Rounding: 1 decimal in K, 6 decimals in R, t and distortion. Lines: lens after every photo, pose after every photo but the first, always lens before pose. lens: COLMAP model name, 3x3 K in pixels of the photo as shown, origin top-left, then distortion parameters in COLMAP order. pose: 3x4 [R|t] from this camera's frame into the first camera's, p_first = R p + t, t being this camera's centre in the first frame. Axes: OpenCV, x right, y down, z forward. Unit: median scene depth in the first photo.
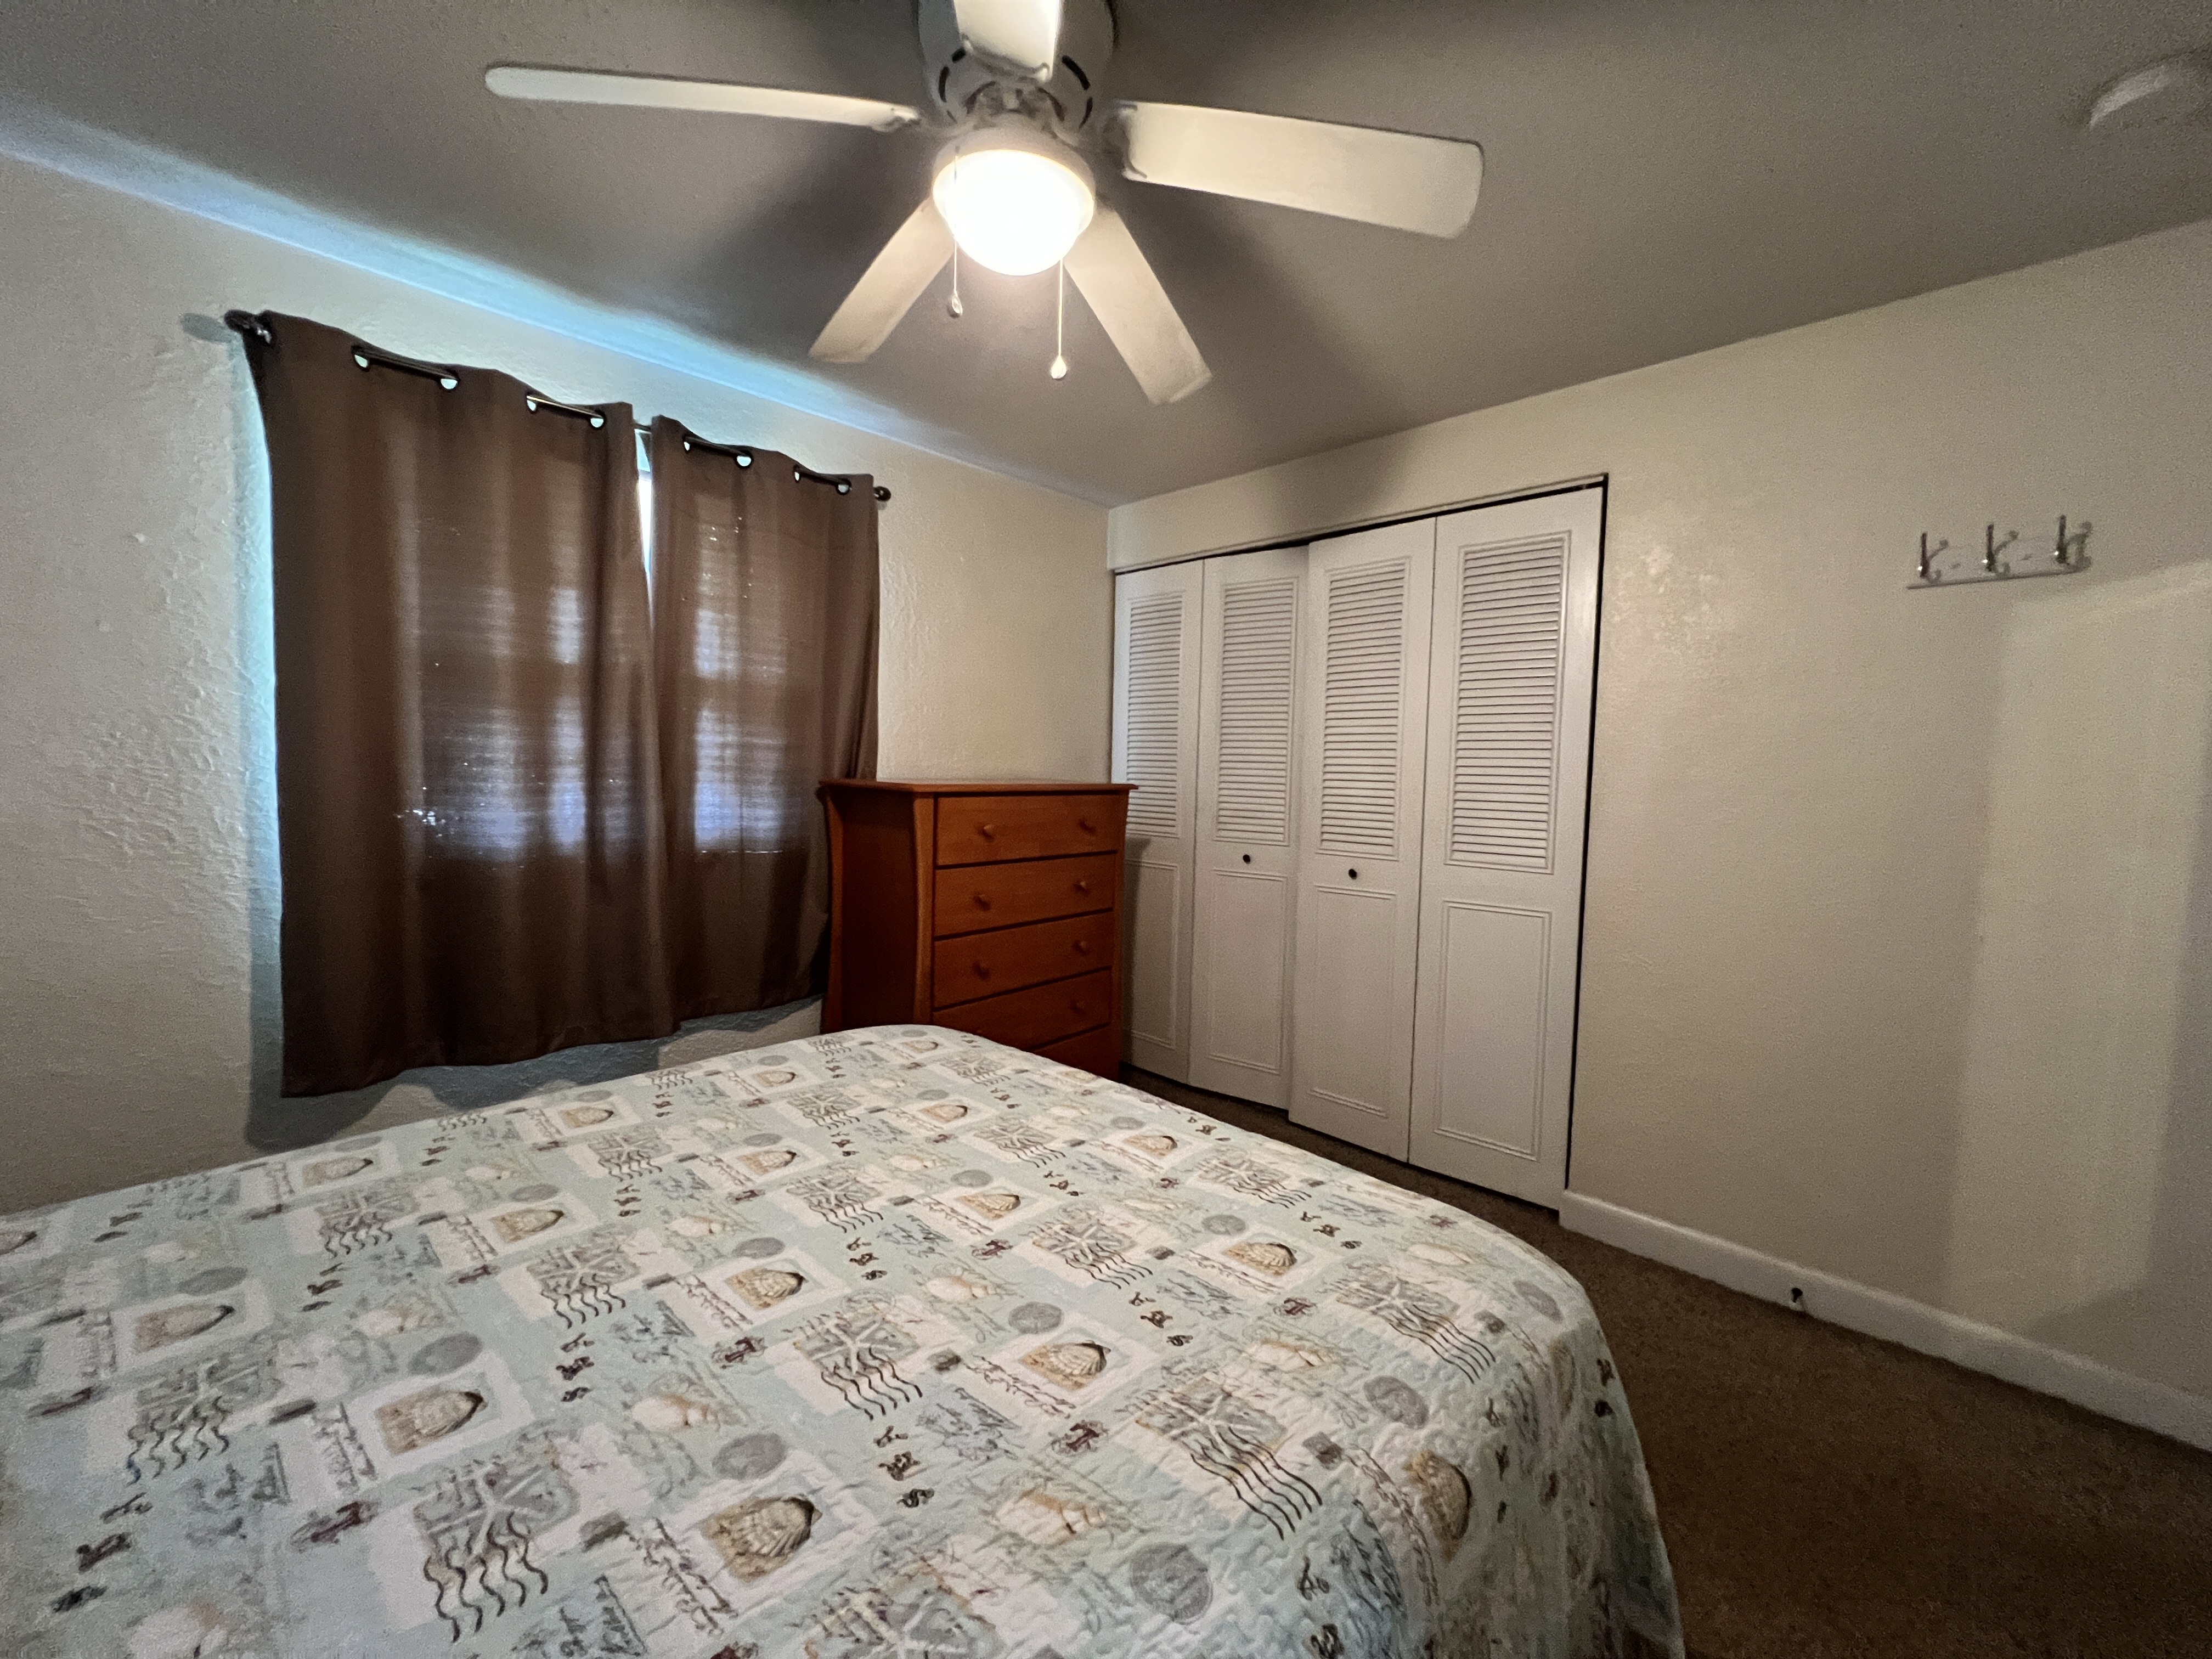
lens RADIAL K [[885.2, 0, 1096.3], [0, 885.2, 825.1], [0, 0, 1]] dist [-0.001319, 0.000277]
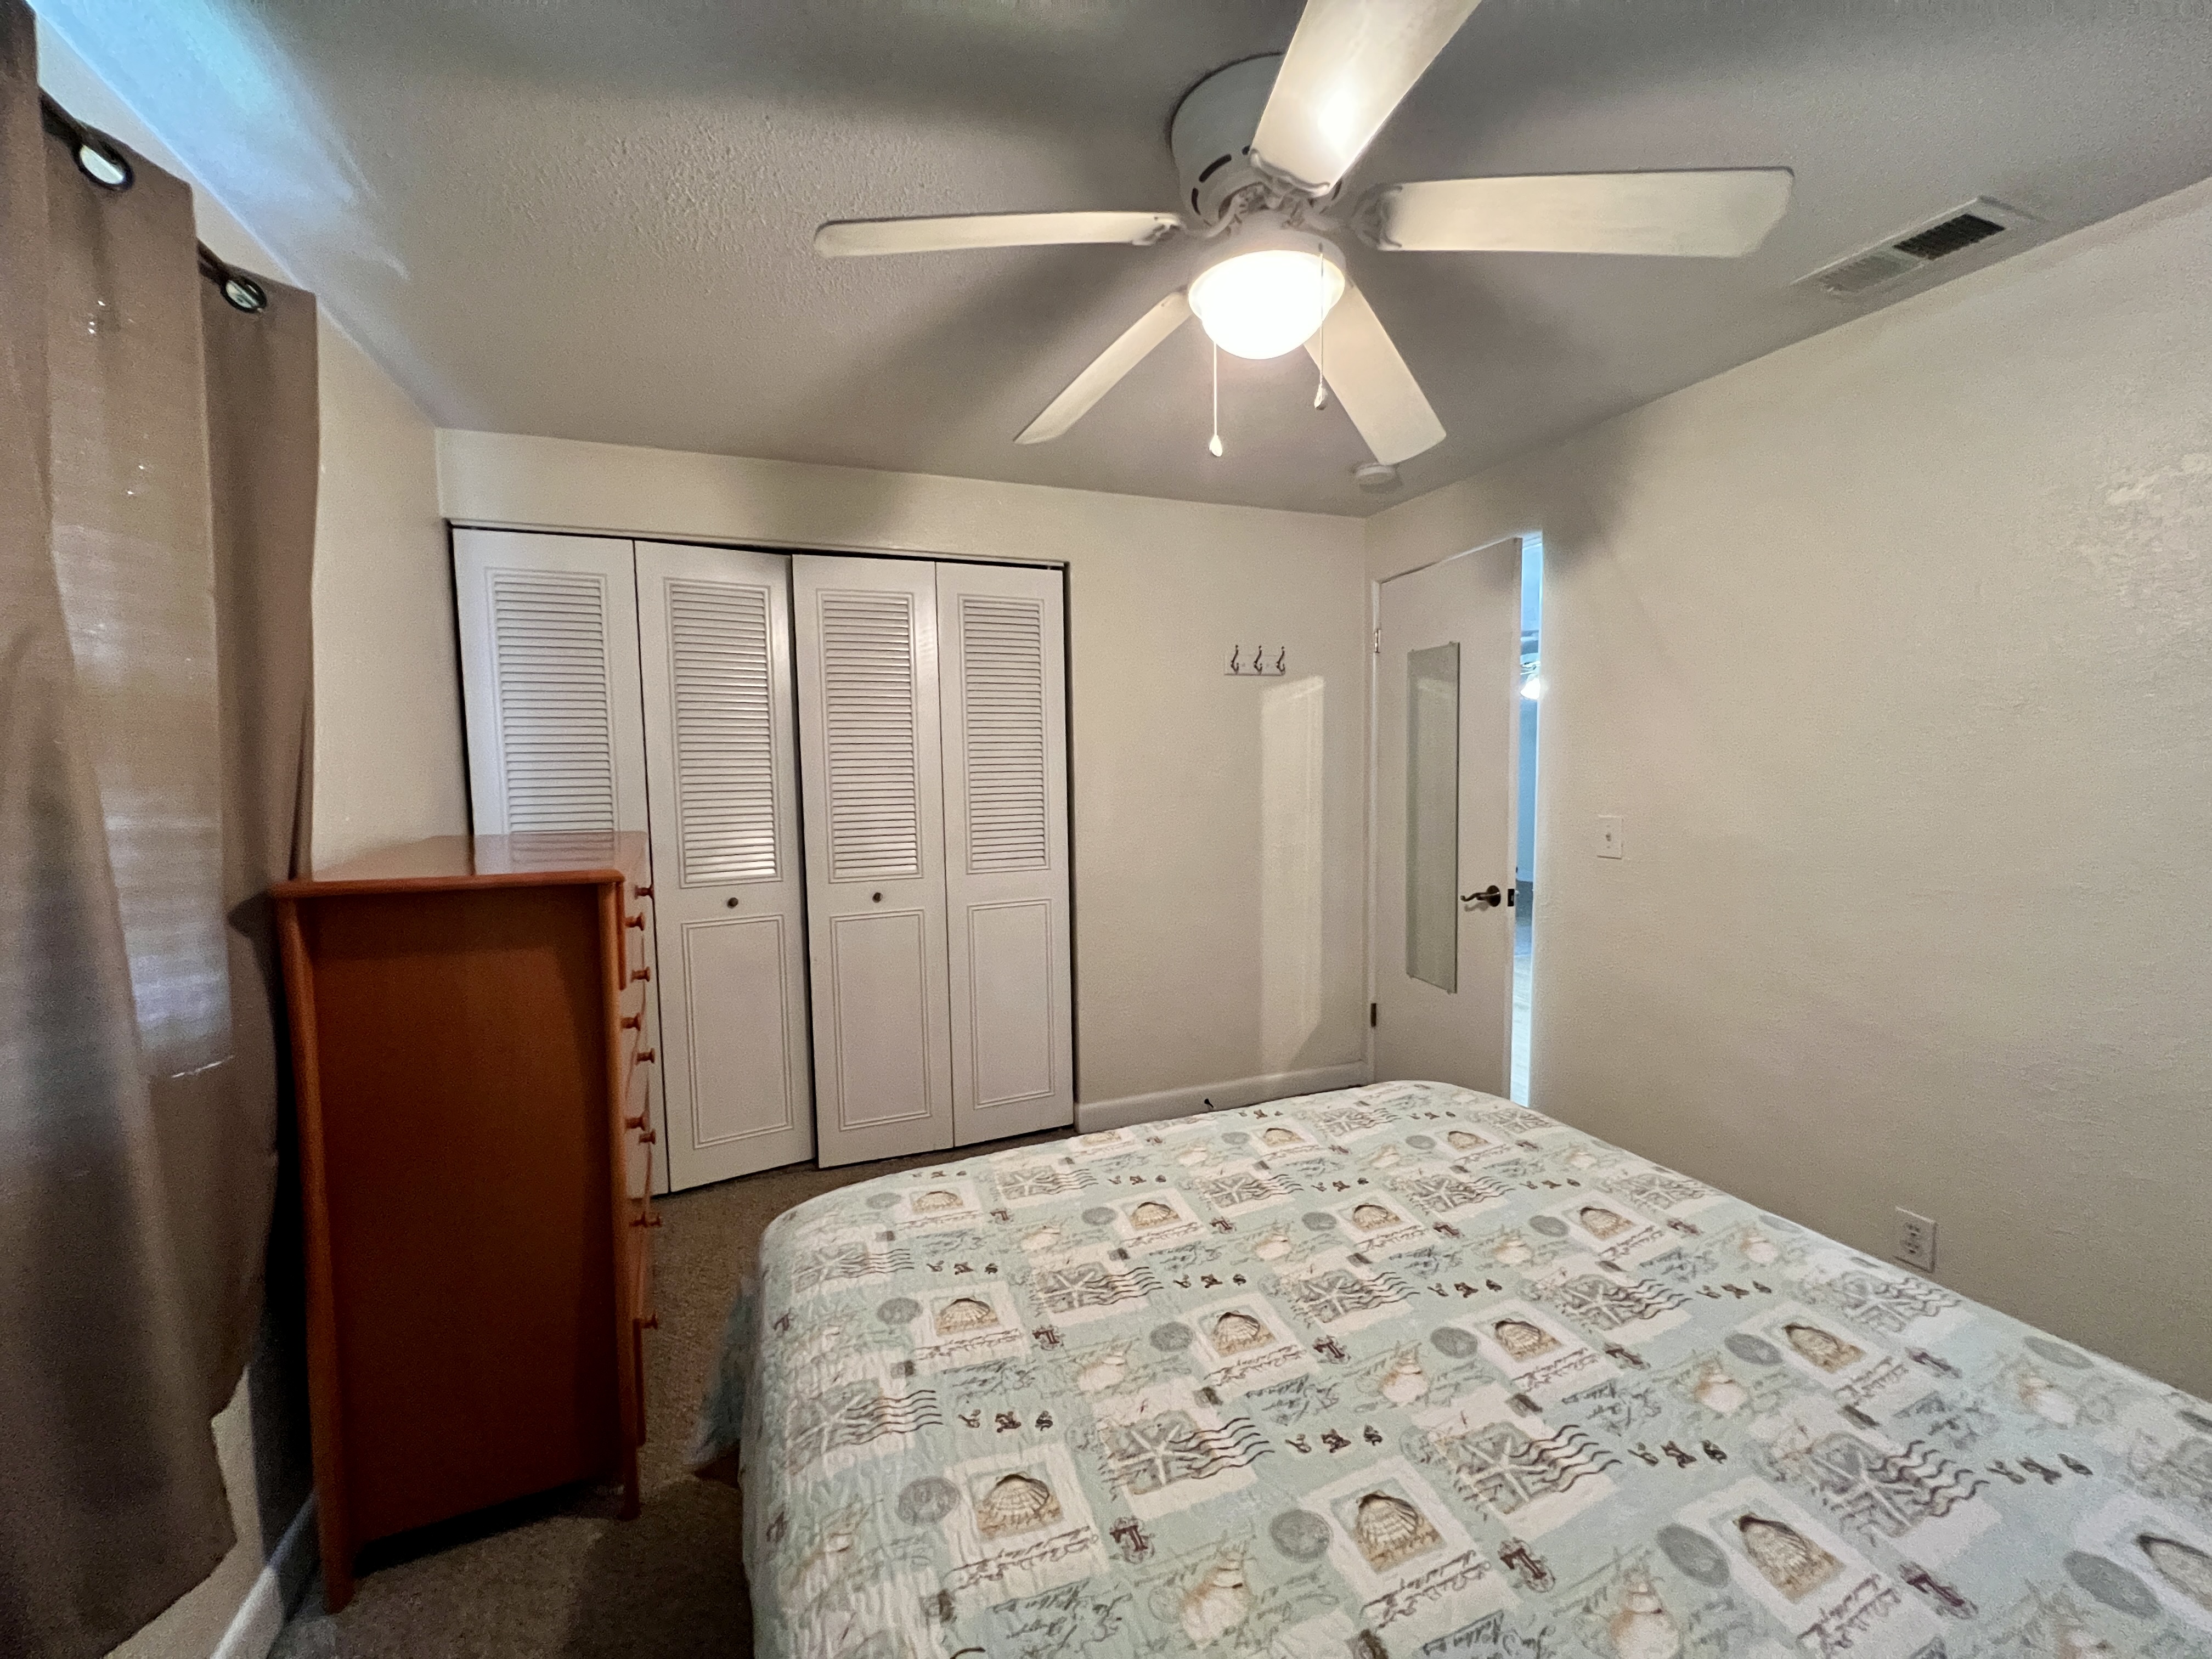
lens RADIAL K [[890.0, 0, 1100.3], [0, 890.0, 820.6], [0, 0, 1]] dist [-0.007407, 0.000401]
pose [[0.407343, -0.090658, 0.908764, -1.174423], [0.082609, 0.994639, 0.062196, -0.167384], [-0.909531, 0.049737, 0.412649, 0.776715]]
